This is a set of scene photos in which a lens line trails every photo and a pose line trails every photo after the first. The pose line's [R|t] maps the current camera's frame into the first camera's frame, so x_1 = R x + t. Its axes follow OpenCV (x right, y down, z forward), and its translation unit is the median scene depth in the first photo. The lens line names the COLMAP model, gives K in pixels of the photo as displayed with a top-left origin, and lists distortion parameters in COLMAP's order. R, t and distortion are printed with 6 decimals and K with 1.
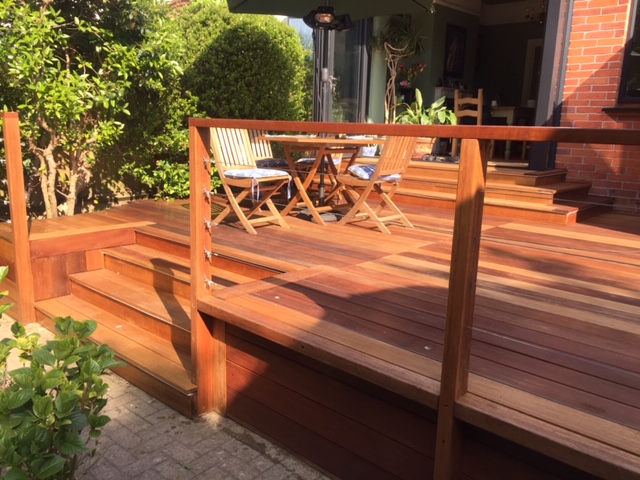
lens RADIAL K [[549.5, 0, 322.2], [0, 549.5, 238.8], [0, 0, 1]] dist [0.072476, -0.085531]
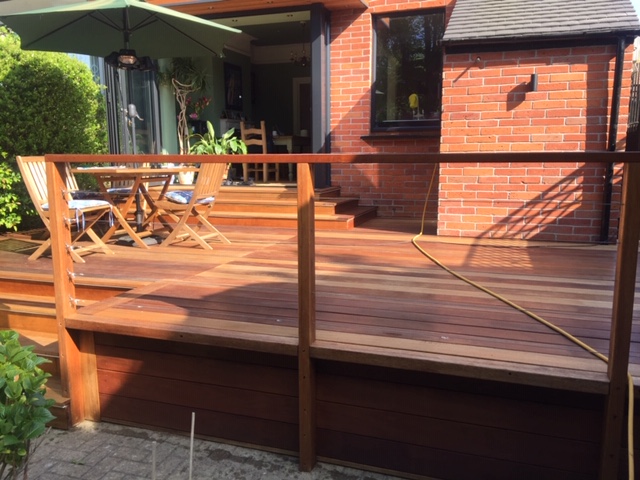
lens RADIAL K [[549.5, 0, 318.7], [0, 549.5, 241.3], [0, 0, 1]] dist [0.072476, -0.085531]
pose [[0.921694, -0.094685, 0.376184, -0.094347], [0.111160, 0.993553, -0.022278, 0.022701], [-0.371649, 0.062350, 0.926277, -0.129275]]
